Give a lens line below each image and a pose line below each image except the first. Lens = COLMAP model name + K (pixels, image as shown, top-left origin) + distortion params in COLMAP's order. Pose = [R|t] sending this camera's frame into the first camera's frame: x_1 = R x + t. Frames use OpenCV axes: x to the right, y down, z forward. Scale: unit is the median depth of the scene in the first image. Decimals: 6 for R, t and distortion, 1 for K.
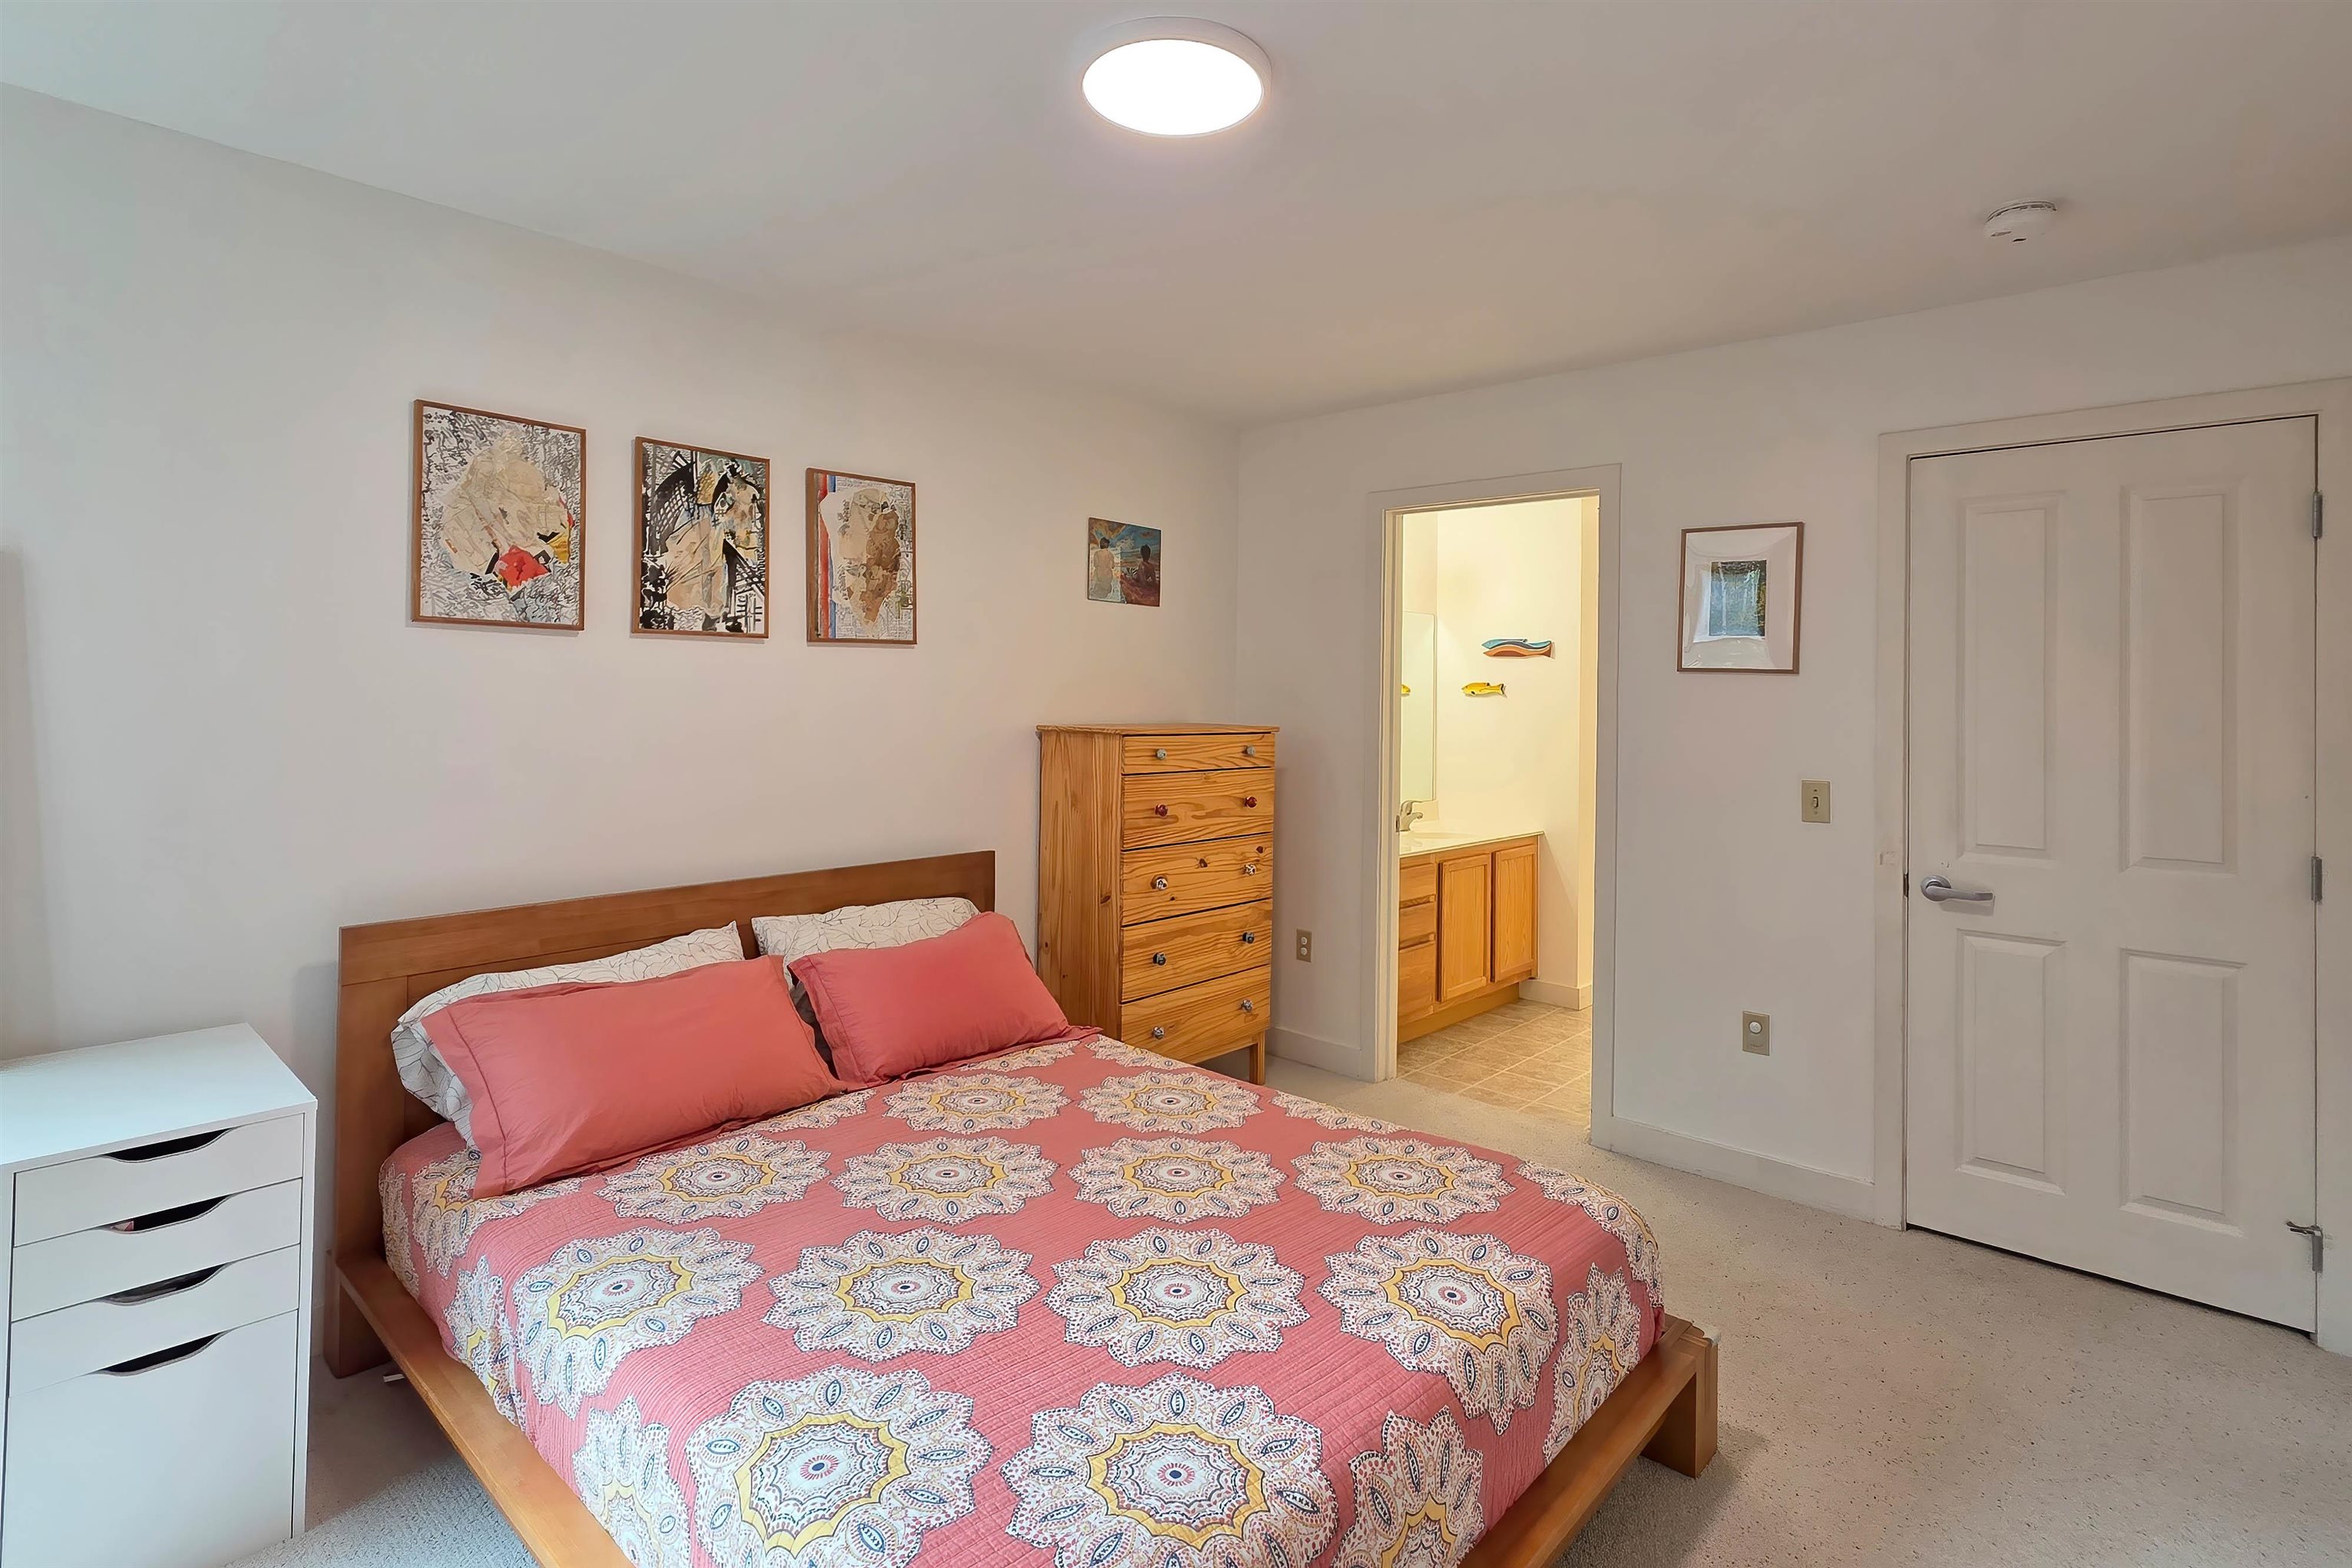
lens RADIAL K [[1168.0, 0, 1174.9], [0, 1168.0, 686.9], [0, 0, 1]] dist [0.003127, 0.000756]
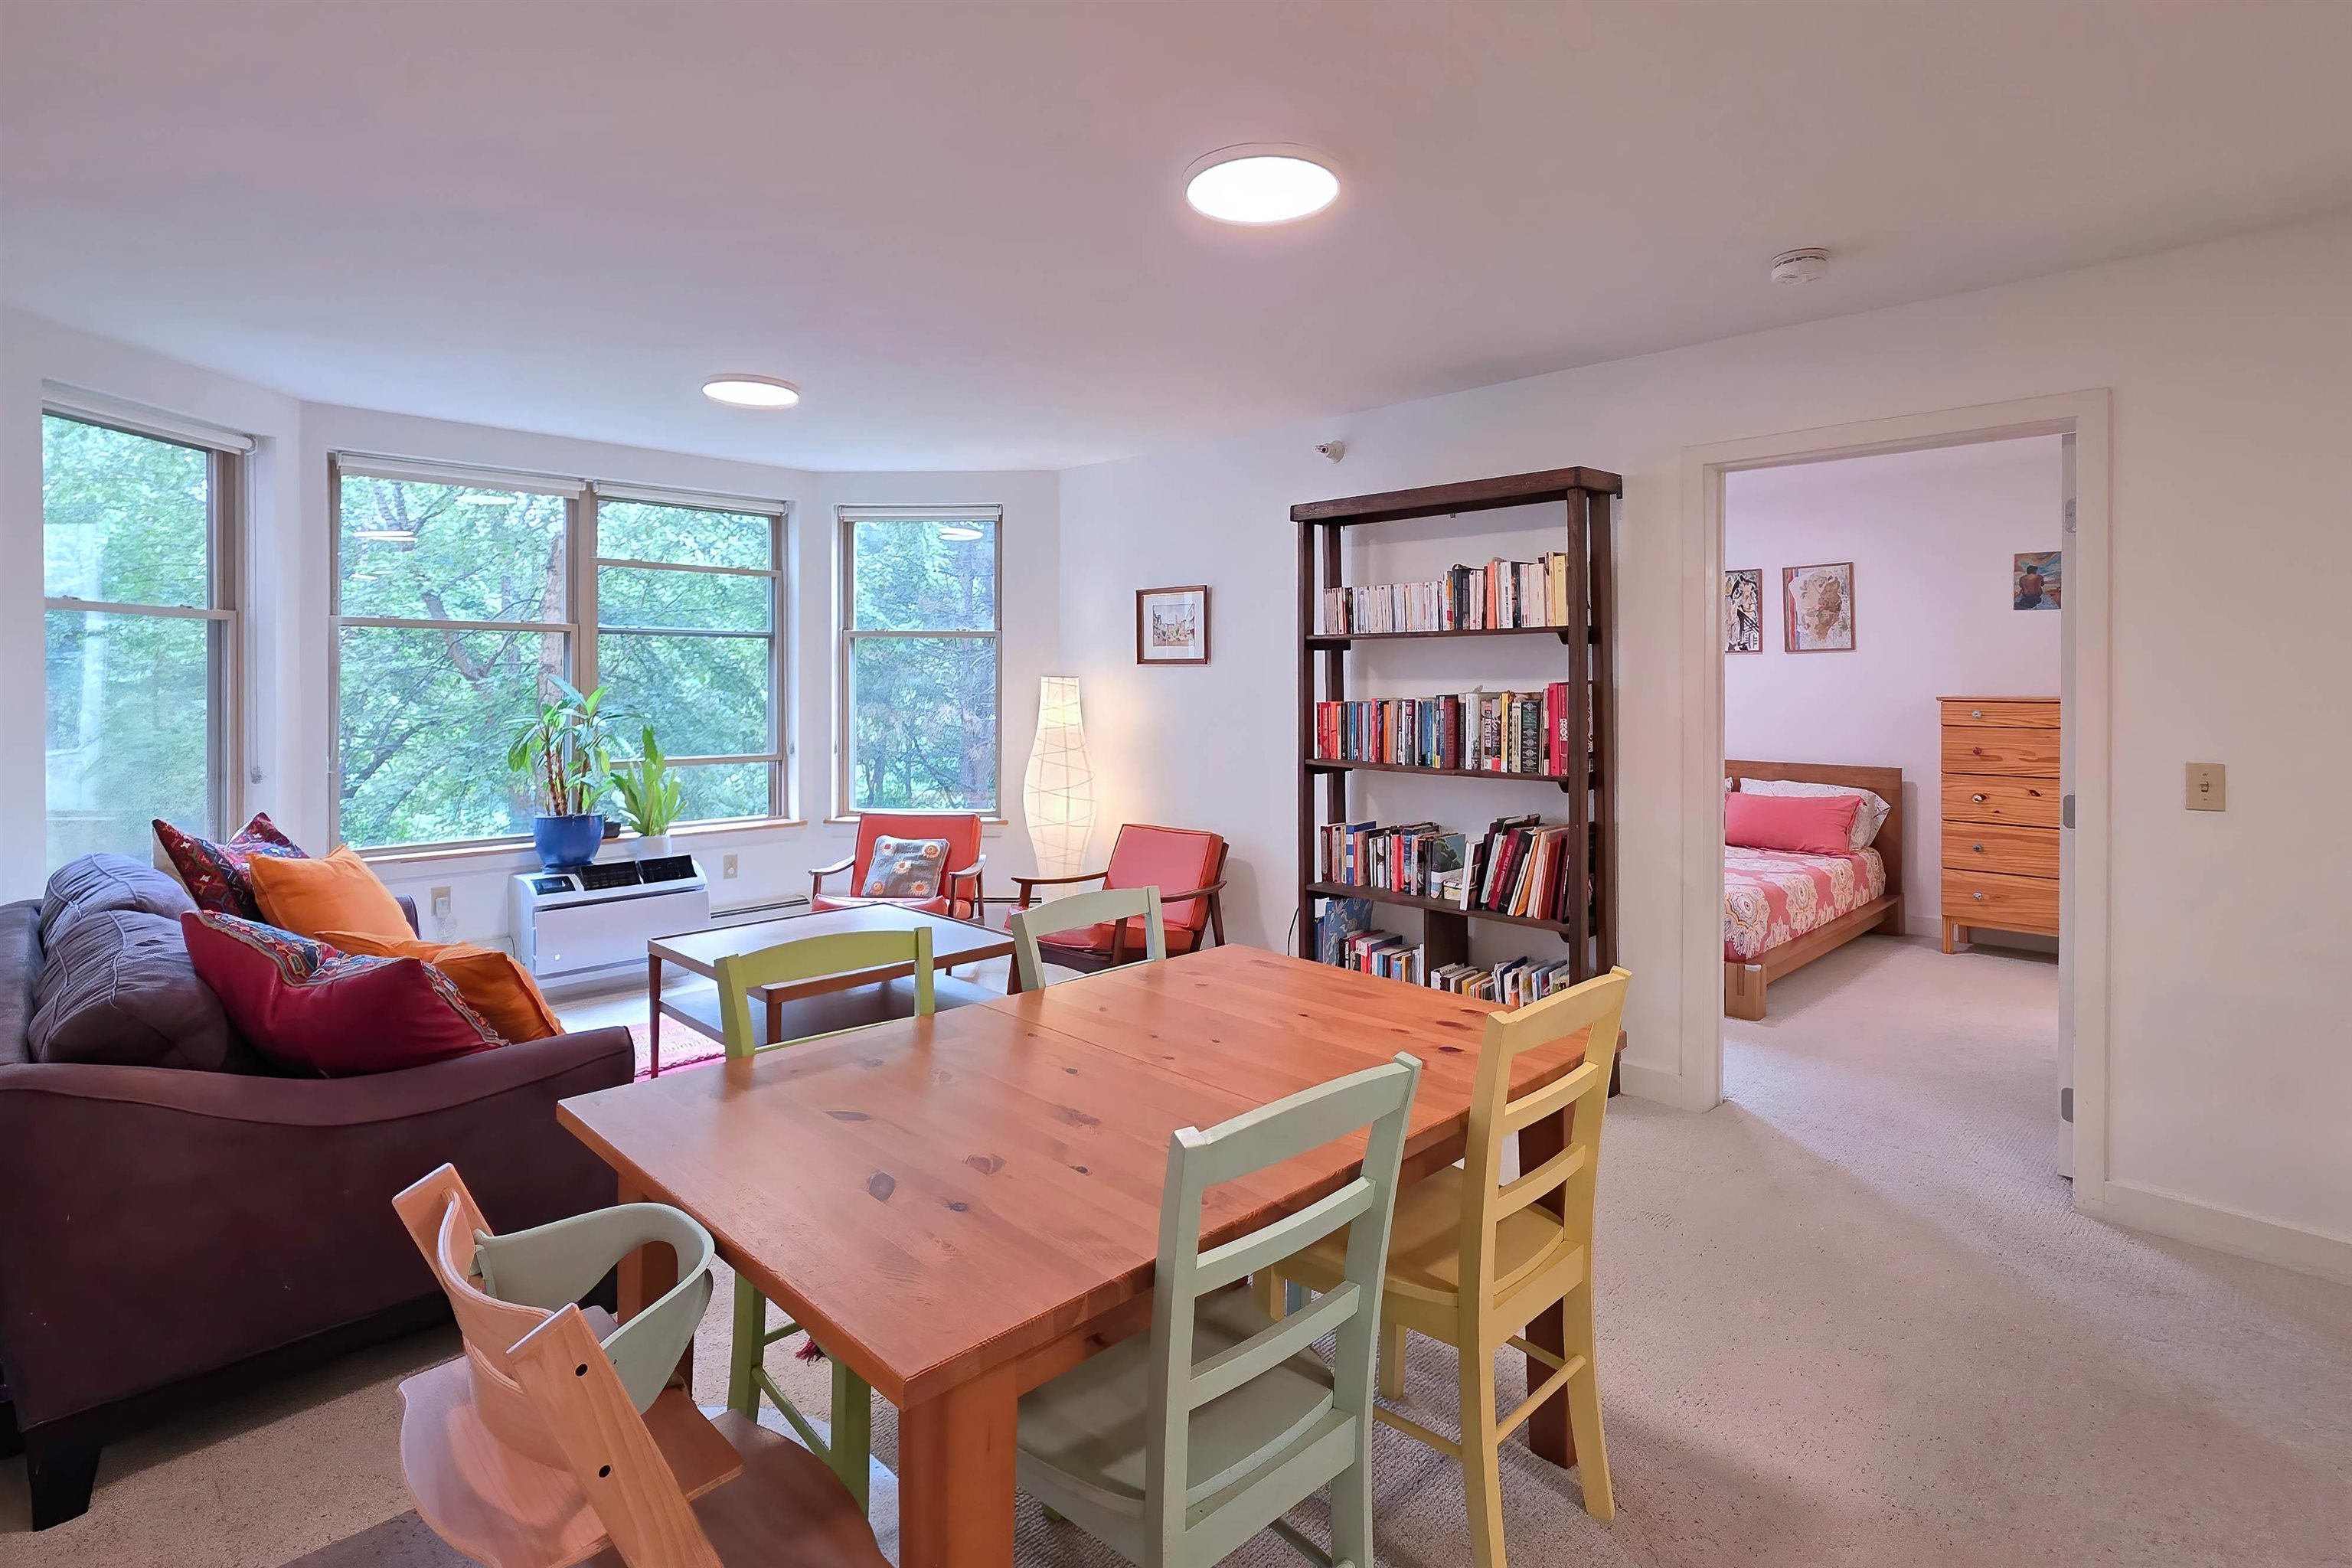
lens RADIAL K [[1168.0, 0, 1174.9], [0, 1168.0, 686.9], [0, 0, 1]] dist [0.003127, 0.000756]
pose [[-0.058327, -0.006341, -0.998277, 1.907139], [0.006133, 0.999959, -0.006710, 0.031279], [0.998279, -0.006514, -0.058285, 0.050850]]
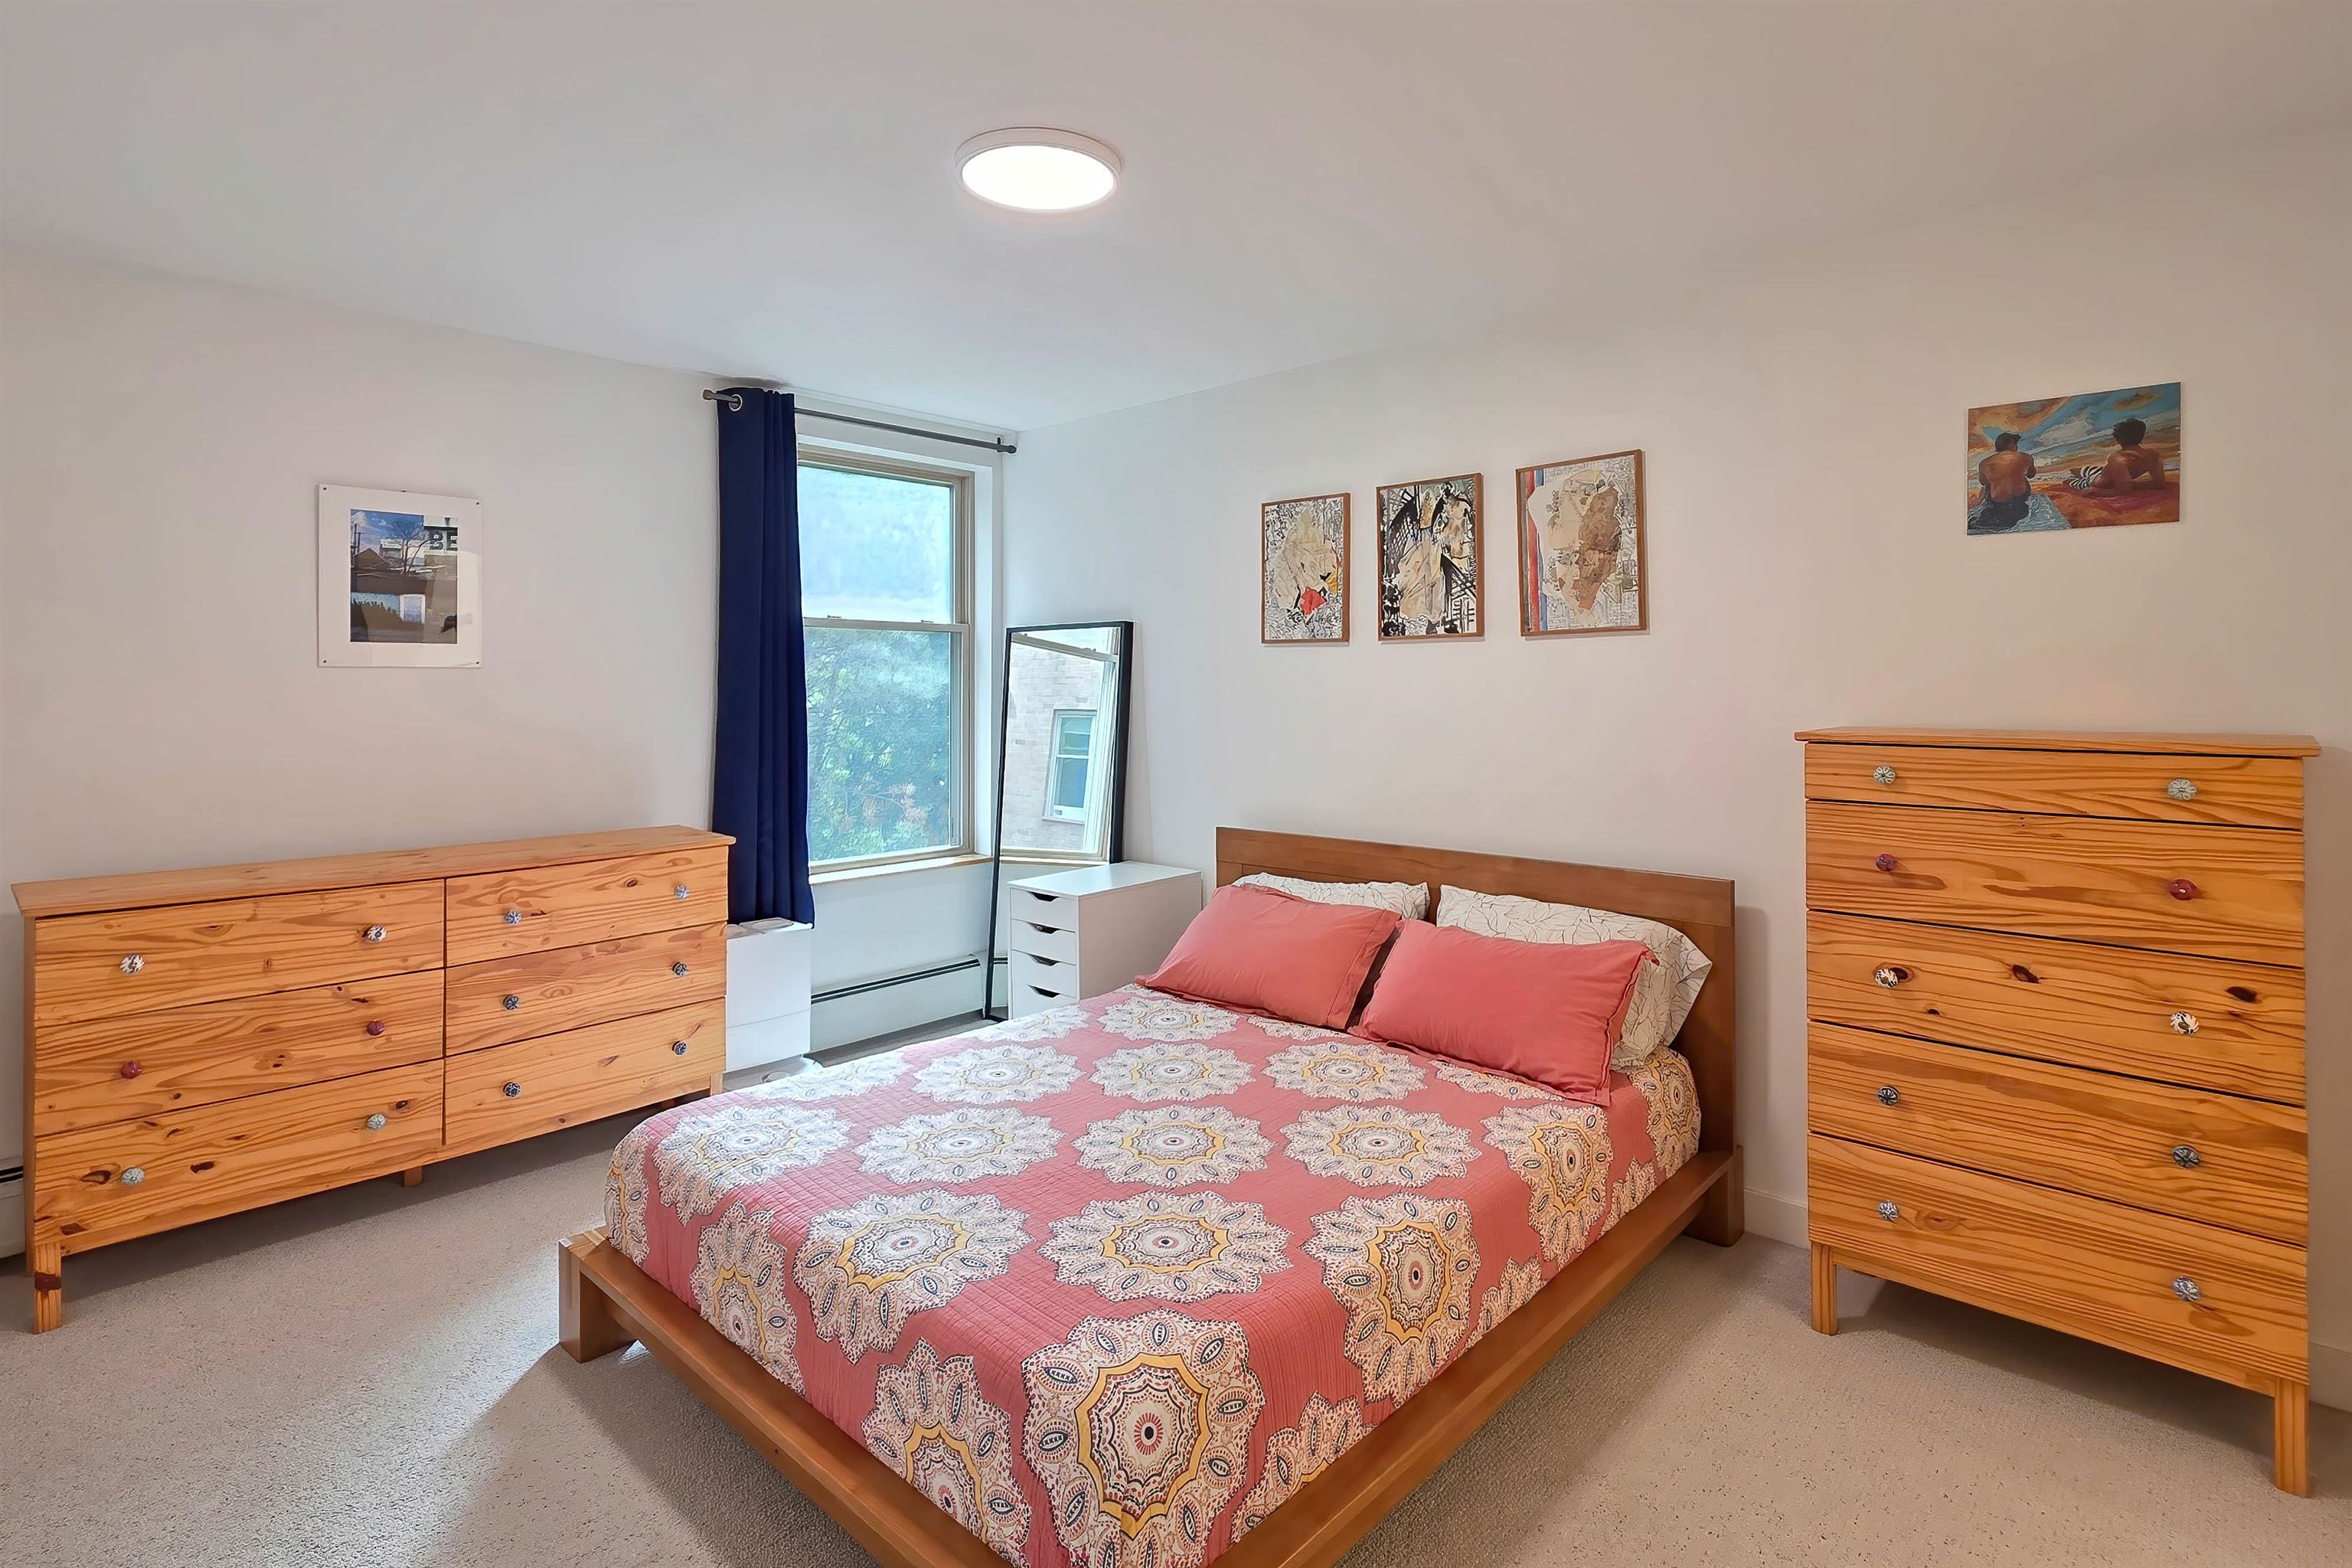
lens RADIAL K [[1174.1, 0, 1170.9], [0, 1174.1, 684.4], [0, 0, 1]] dist [0.003046, 0.001565]
pose [[-0.022588, -0.012697, -0.999664, 0.776809], [0.009751, 0.999869, -0.012920, 0.015124], [0.999697, -0.010040, -0.022461, 0.753559]]
